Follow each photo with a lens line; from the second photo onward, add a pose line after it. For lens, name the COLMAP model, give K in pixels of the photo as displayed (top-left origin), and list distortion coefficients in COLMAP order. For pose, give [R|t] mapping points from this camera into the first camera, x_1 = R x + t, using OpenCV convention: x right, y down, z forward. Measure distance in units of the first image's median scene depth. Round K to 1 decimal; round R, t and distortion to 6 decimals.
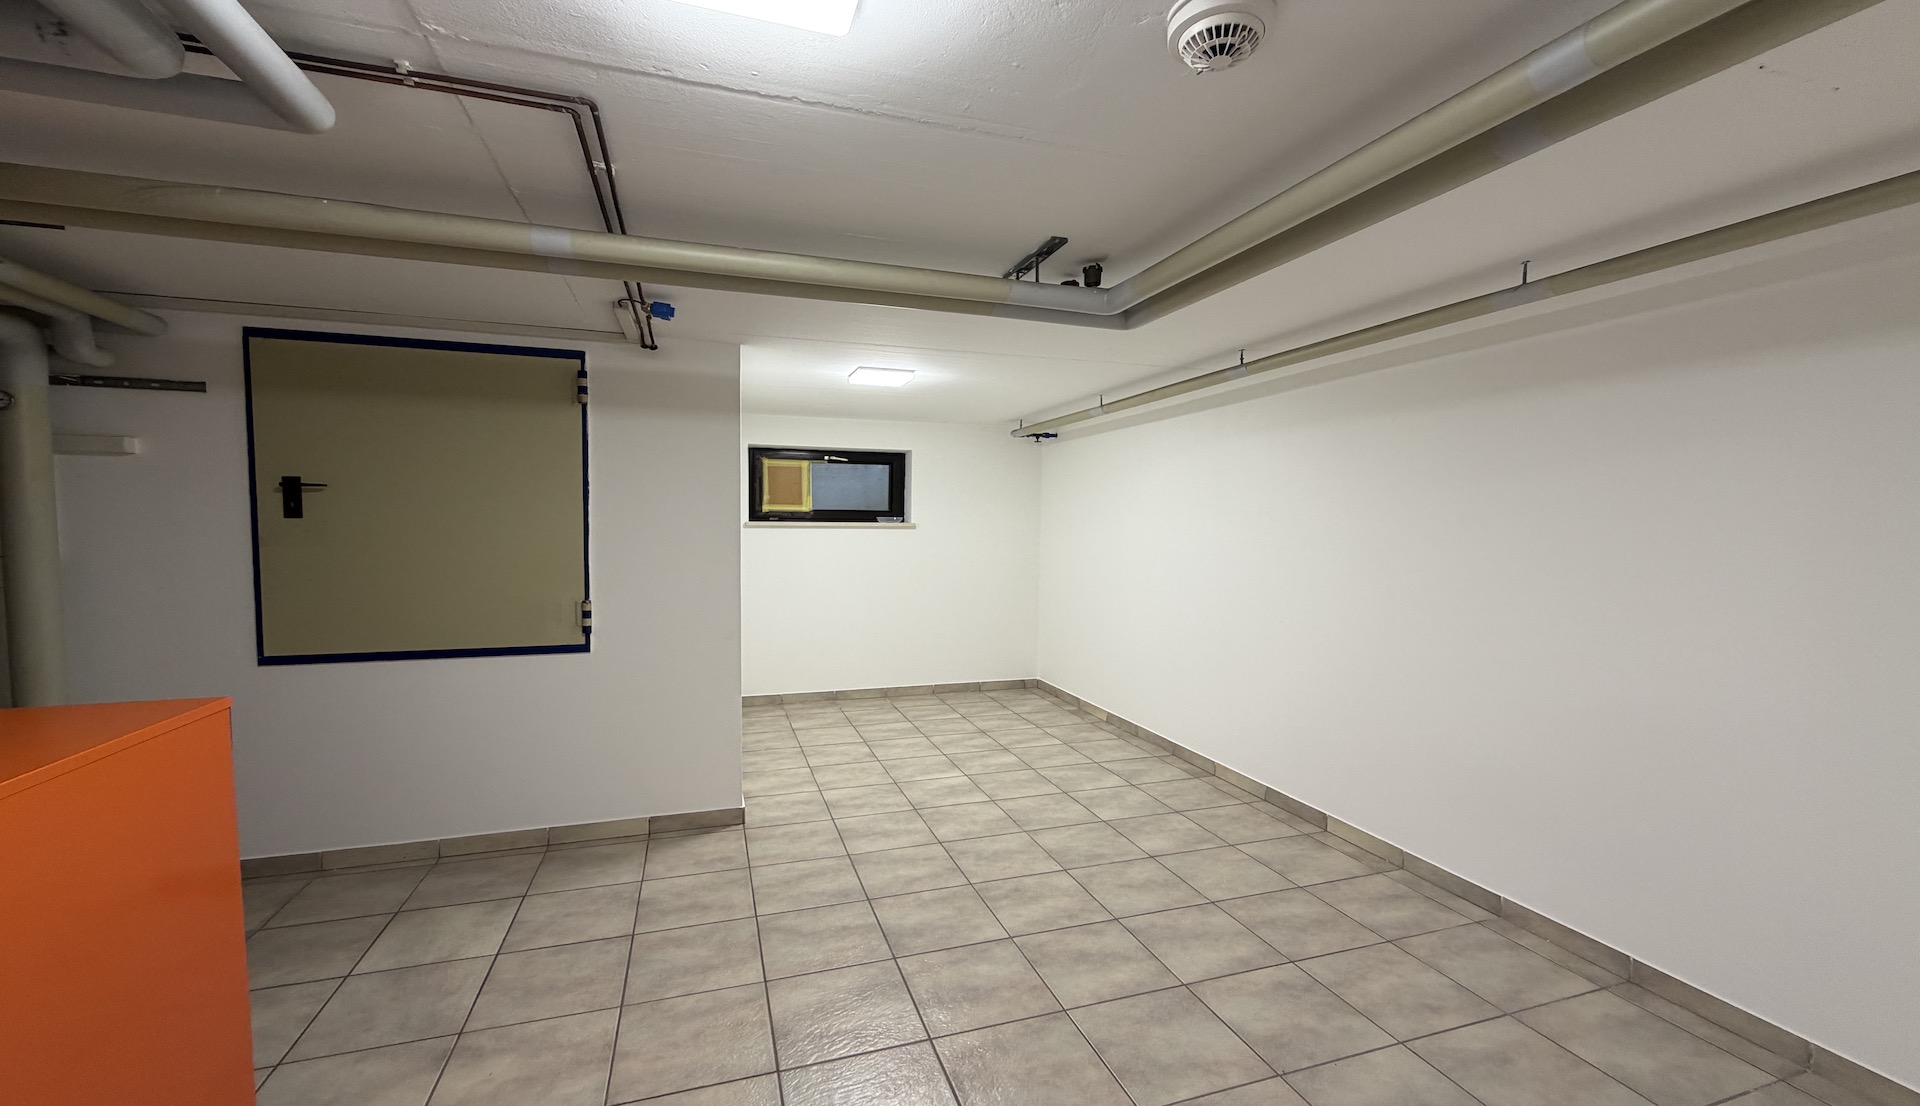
lens RADIAL K [[768.7, 0, 954.3], [0, 768.7, 558.6], [0, 0, 1]] dist [-0.003545, 0.001417]
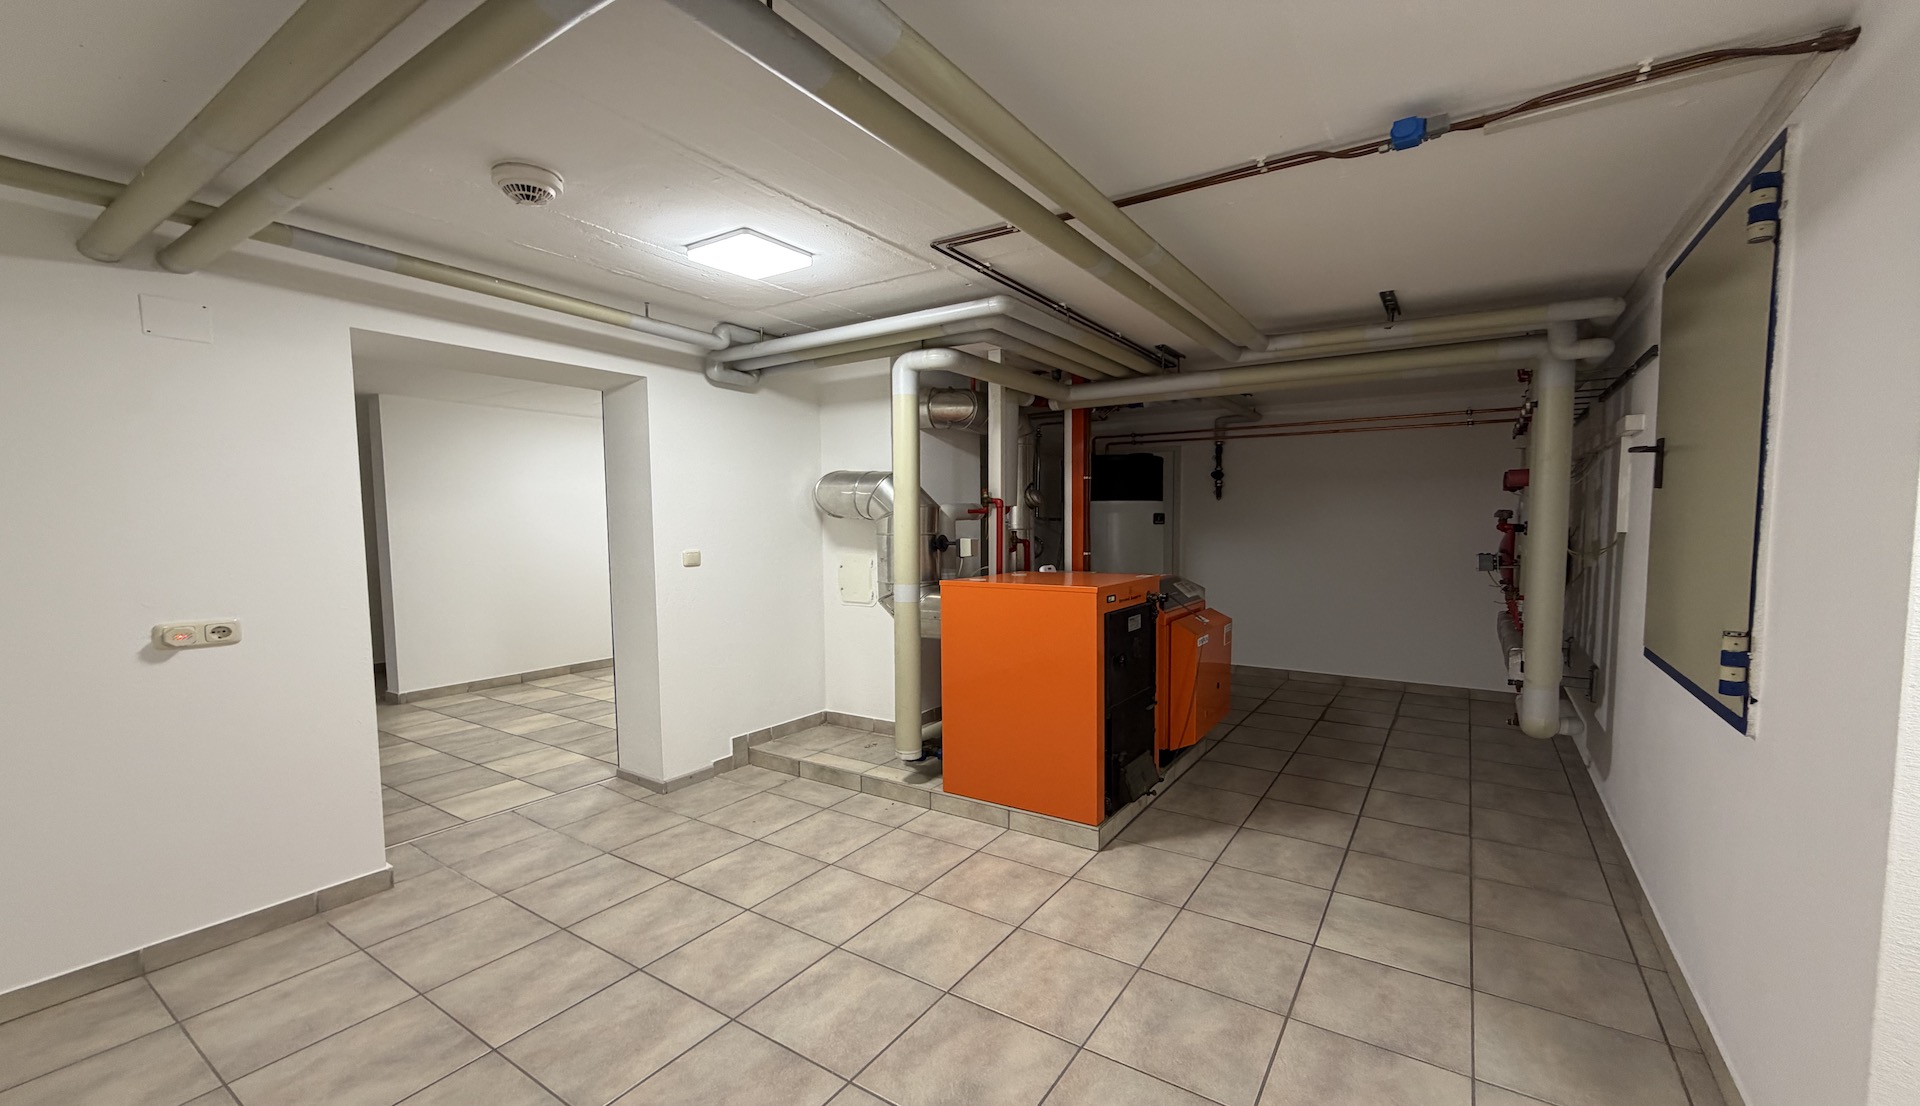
lens RADIAL K [[768.7, 0, 952.3], [0, 768.7, 564.3], [0, 0, 1]] dist [-0.003545, 0.001417]
pose [[-0.791325, 0.031815, -0.610567, 0.312760], [-0.029830, 0.995447, 0.090531, -0.024070], [0.610667, 0.089852, -0.786773, 1.389502]]
